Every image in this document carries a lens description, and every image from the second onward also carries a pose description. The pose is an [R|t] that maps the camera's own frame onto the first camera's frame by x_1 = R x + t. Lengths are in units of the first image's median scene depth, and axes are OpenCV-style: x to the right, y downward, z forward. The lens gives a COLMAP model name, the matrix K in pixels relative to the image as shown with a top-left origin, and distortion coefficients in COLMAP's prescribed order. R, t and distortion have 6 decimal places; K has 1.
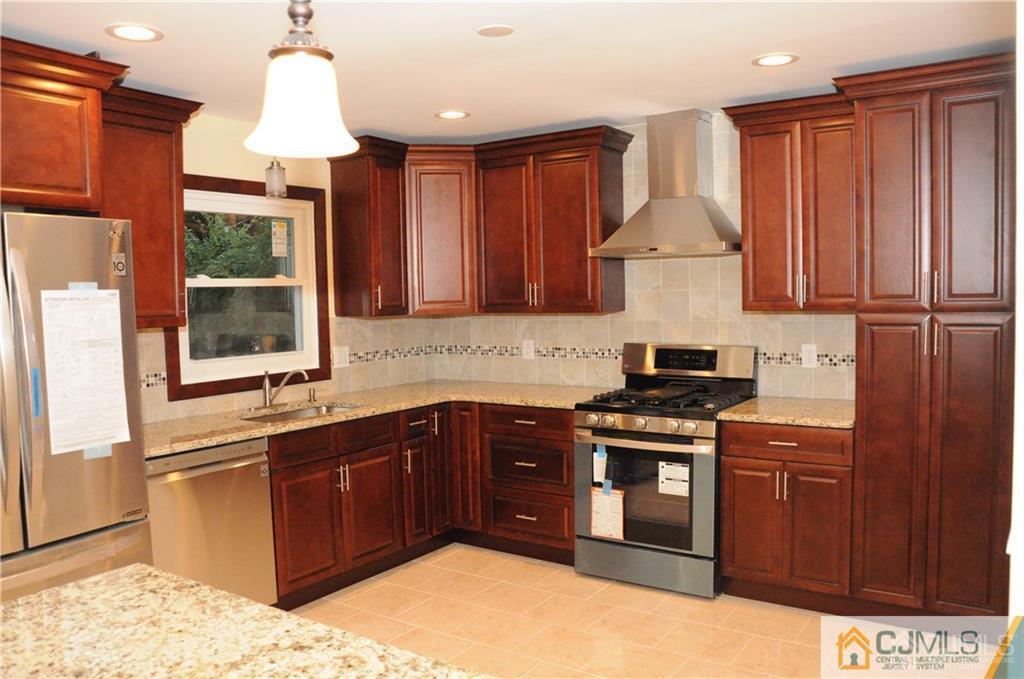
lens RADIAL K [[806.8, 0, 509.6], [0, 806.8, 340.7], [0, 0, 1]] dist [-0.114162, 0.037523]
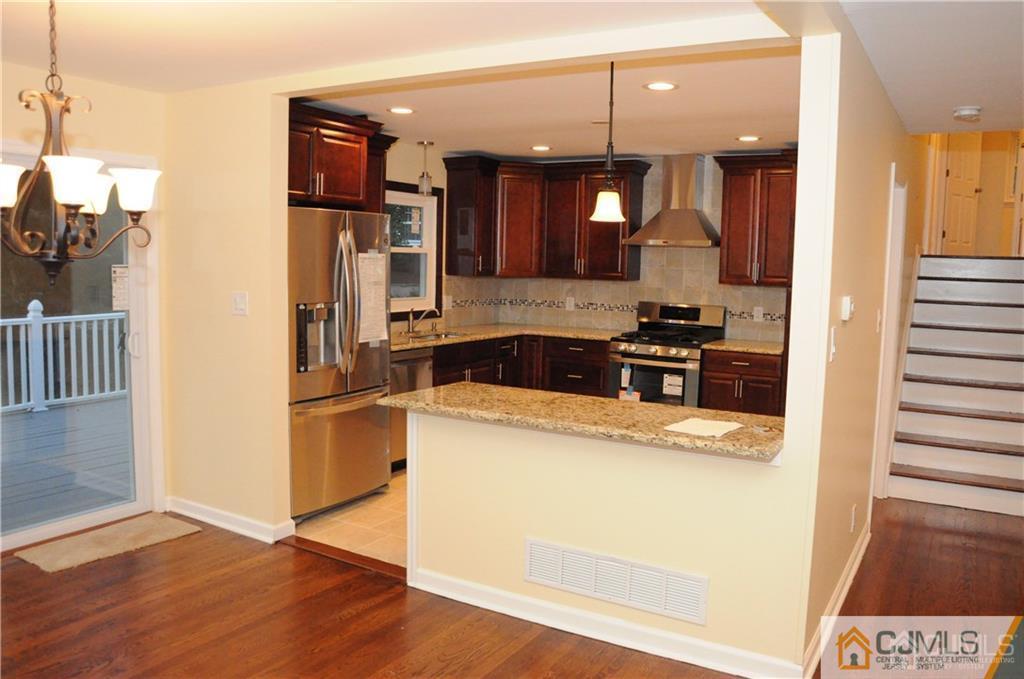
lens RADIAL K [[806.8, 0, 514.5], [0, 806.8, 337.8], [0, 0, 1]] dist [-0.114162, 0.037523]
pose [[0.996971, 0.041122, 0.066009, -0.205561], [-0.043512, 0.998433, 0.035189, 0.030664], [-0.064458, -0.037954, 0.997198, -0.545066]]
